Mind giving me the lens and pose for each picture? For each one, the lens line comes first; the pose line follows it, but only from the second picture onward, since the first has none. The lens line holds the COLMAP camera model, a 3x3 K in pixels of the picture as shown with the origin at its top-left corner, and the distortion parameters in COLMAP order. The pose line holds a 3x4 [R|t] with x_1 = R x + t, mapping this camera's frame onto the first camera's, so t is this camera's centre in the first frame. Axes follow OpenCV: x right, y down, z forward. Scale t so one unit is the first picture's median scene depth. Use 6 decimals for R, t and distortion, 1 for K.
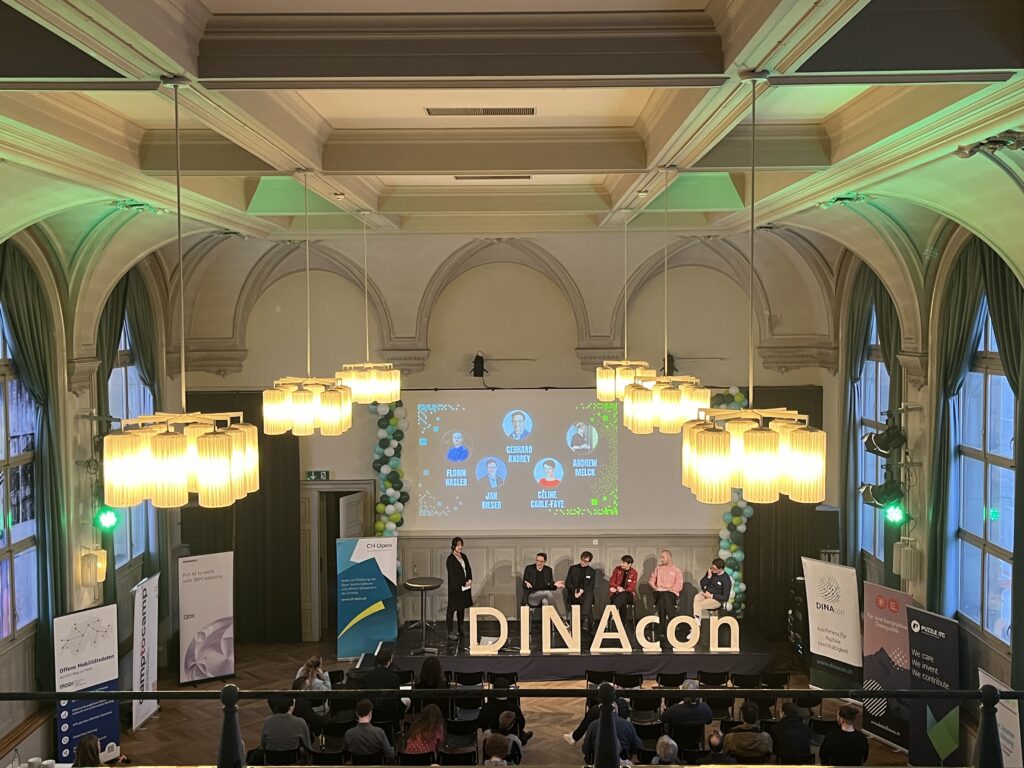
lens RADIAL K [[1094.9, 0, 517.8], [0, 1094.9, 382.2], [0, 0, 1]] dist [0.037800, 0.000000]
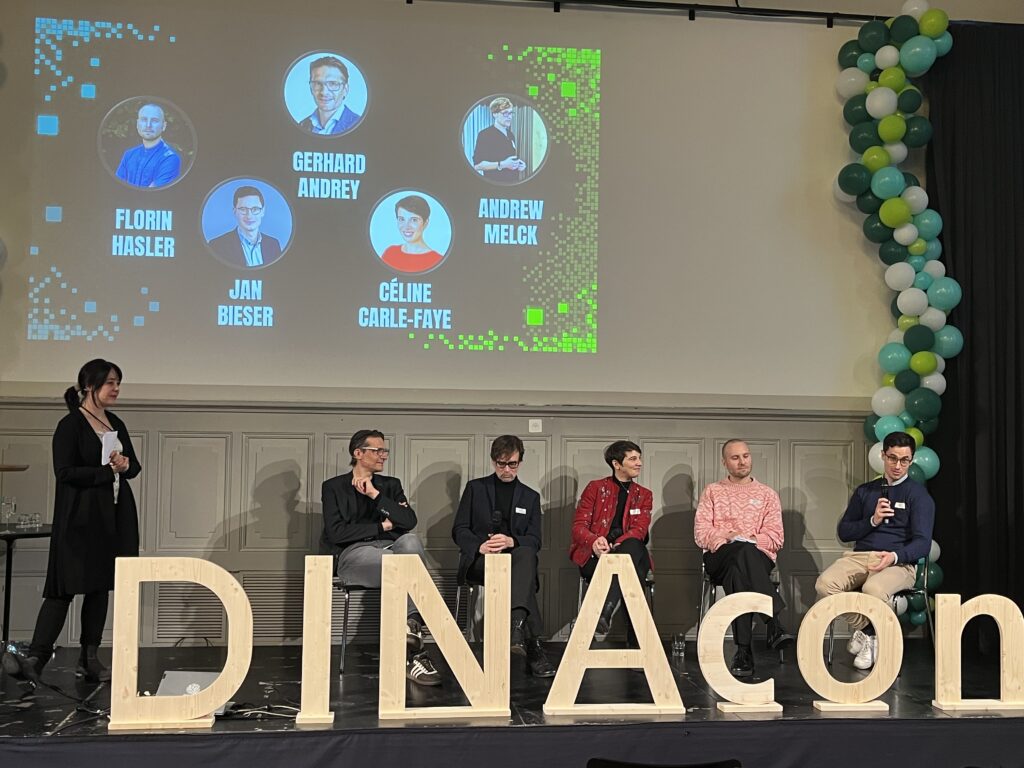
lens RADIAL K [[1147.1, 0, 520.6], [0, 1147.1, 388.1], [0, 0, 1]] dist [0.031630, 0.000000]
pose [[0.991169, 0.026592, 0.129914, 0.016734], [-0.013189, 0.994598, -0.102961, 0.176415], [-0.131950, 0.100339, 0.986165, 0.640797]]
